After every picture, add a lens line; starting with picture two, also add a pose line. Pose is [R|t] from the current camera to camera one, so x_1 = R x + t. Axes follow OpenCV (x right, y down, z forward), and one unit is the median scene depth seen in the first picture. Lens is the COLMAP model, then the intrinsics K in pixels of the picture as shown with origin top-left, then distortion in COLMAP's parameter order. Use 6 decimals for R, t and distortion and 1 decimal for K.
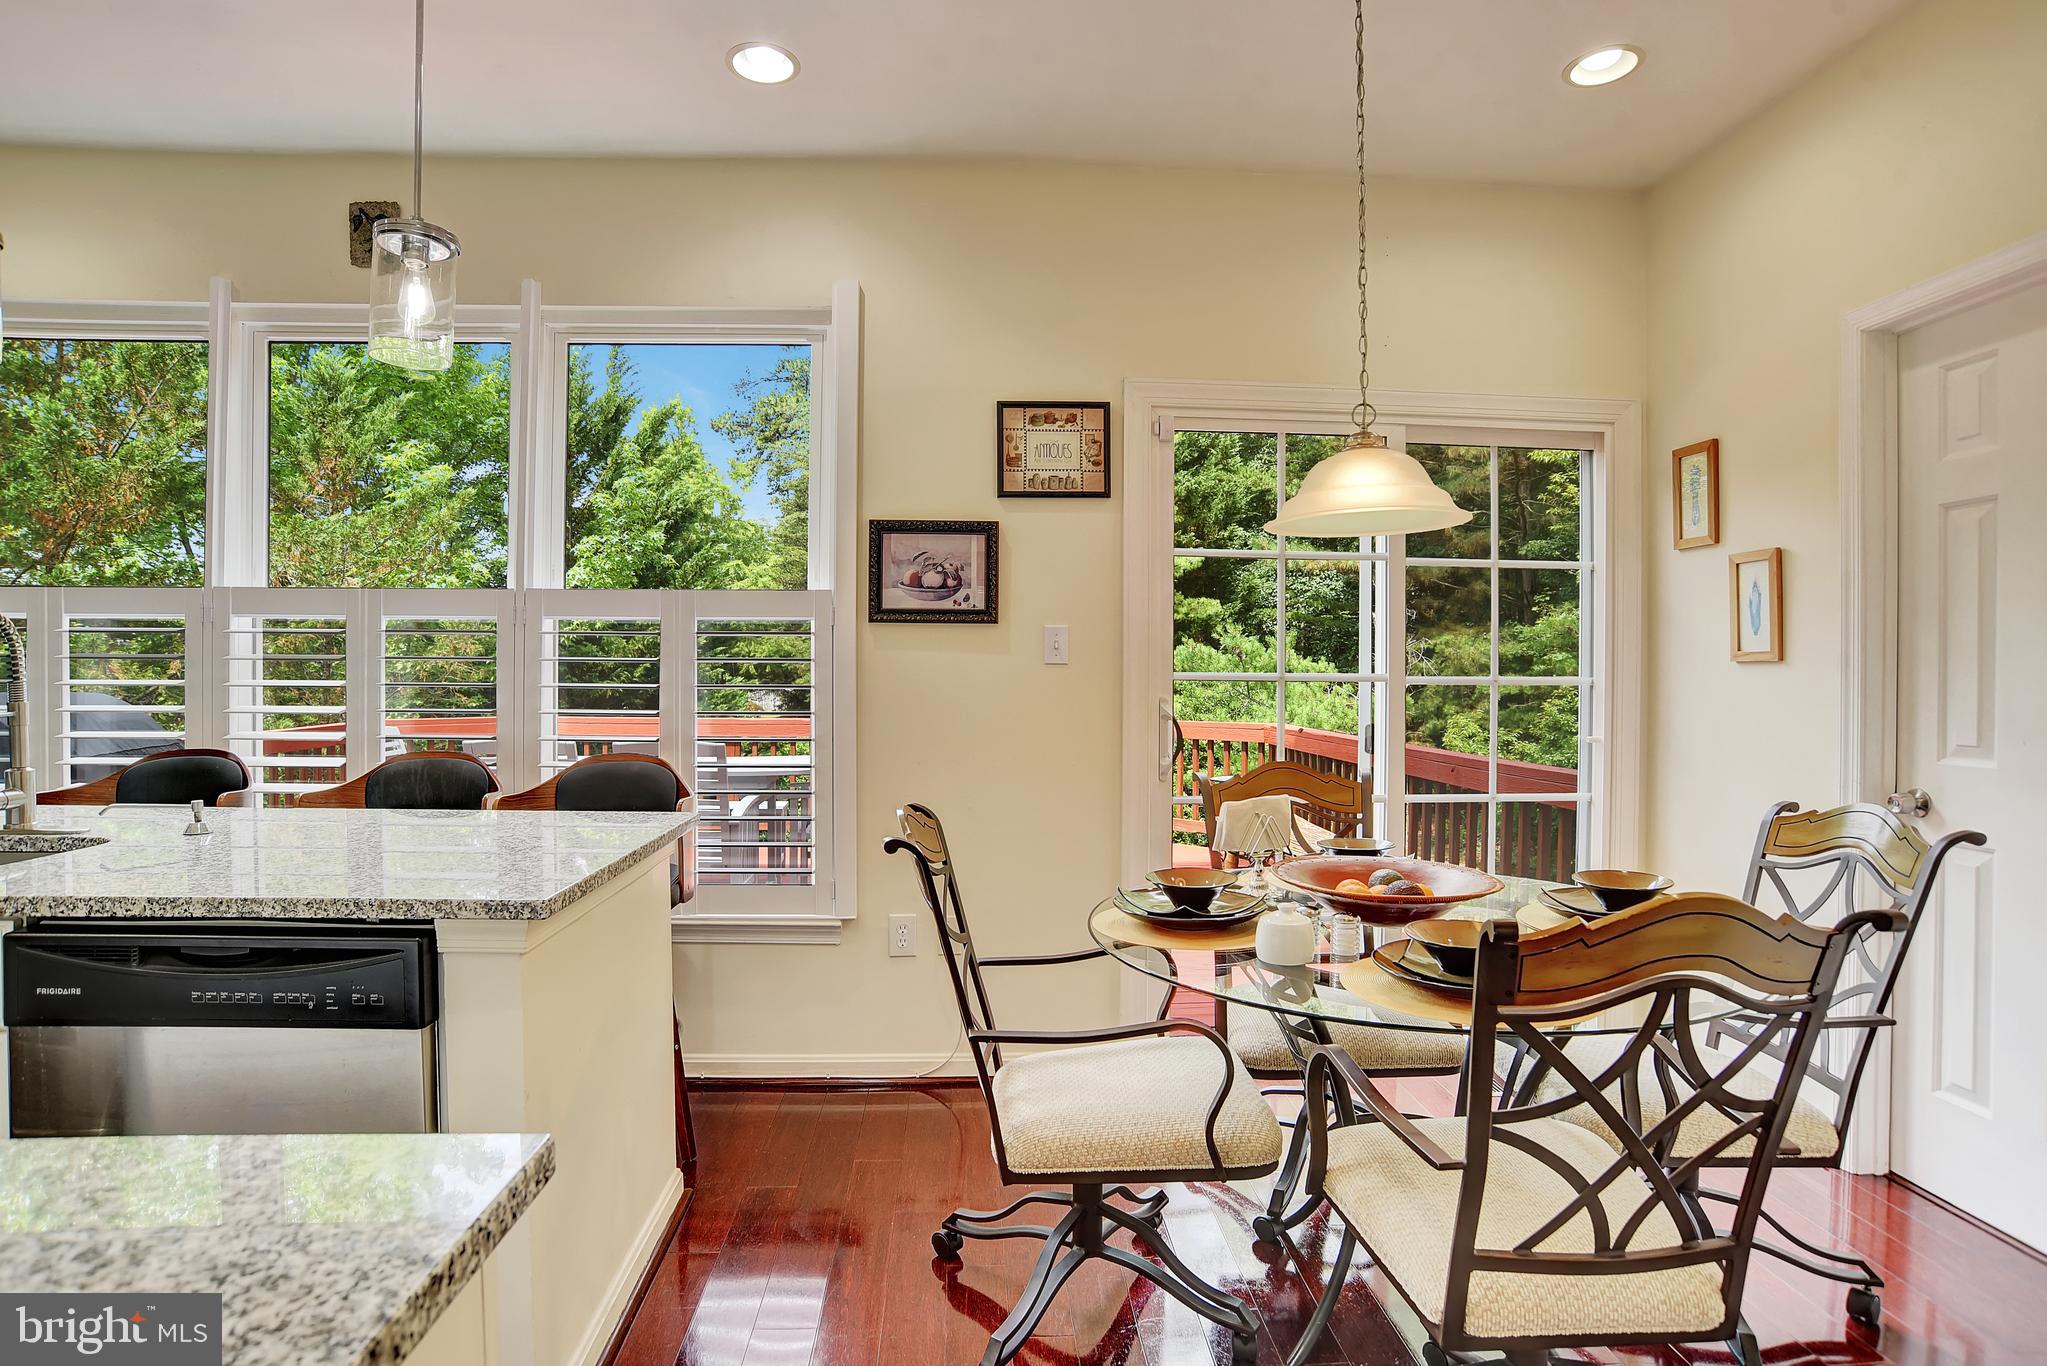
lens RADIAL K [[1051.2, 0, 991.0], [0, 1051.2, 676.0], [0, 0, 1]] dist [-0.091914, 0.042643]
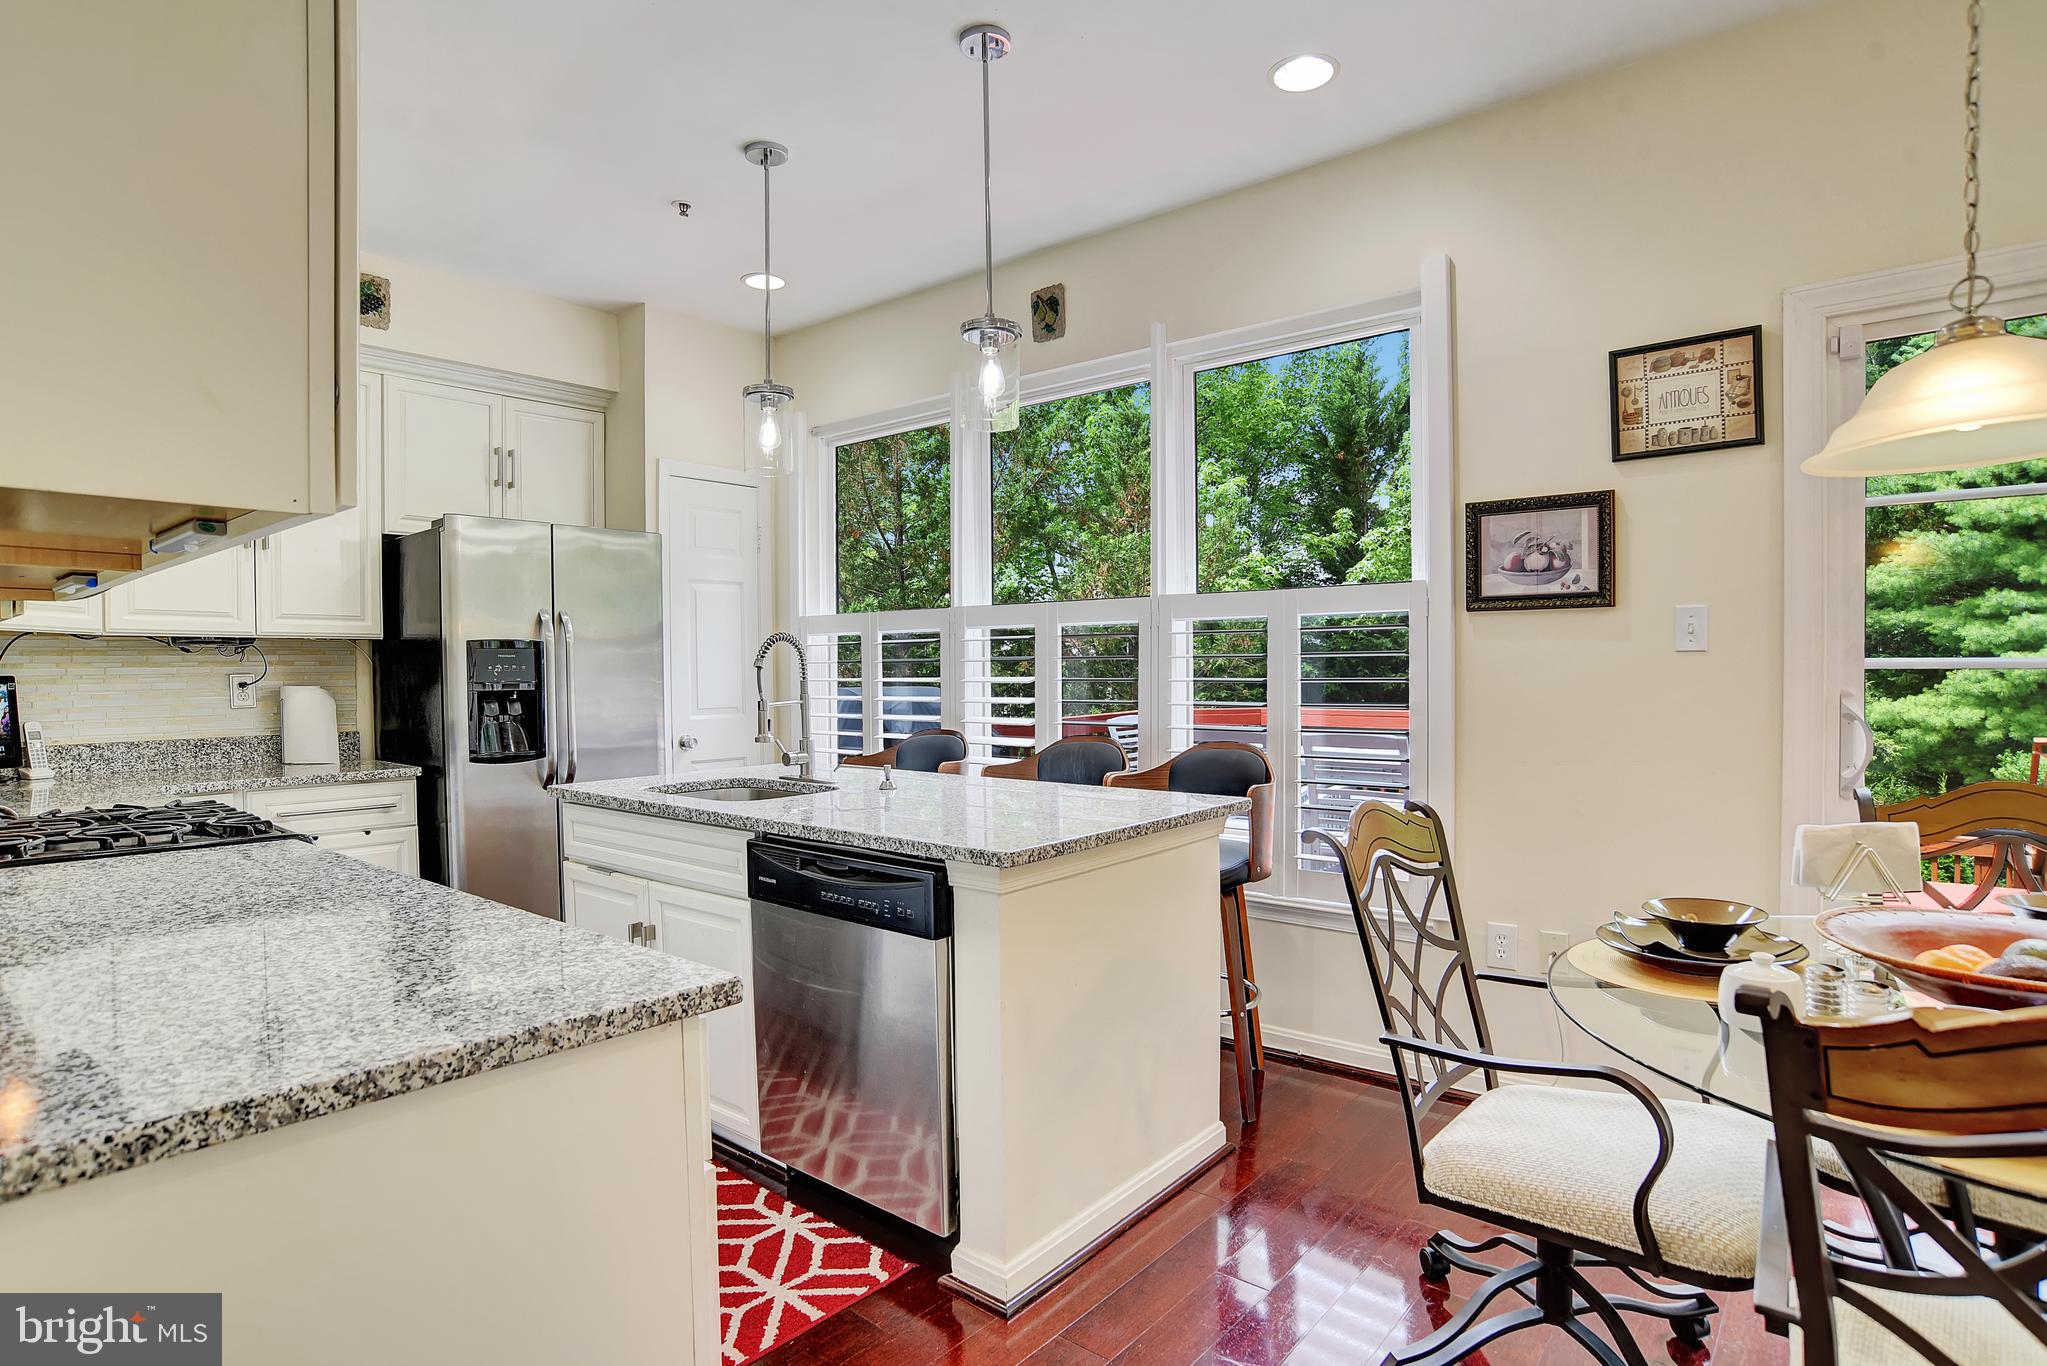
lens RADIAL K [[1051.2, 0, 991.0], [0, 1051.2, 676.0], [0, 0, 1]] dist [-0.091914, 0.042643]
pose [[0.734600, -0.007710, -0.678457, 0.200701], [0.012313, 0.999922, 0.001969, -0.000237], [0.678389, -0.009800, 0.734637, 0.023402]]
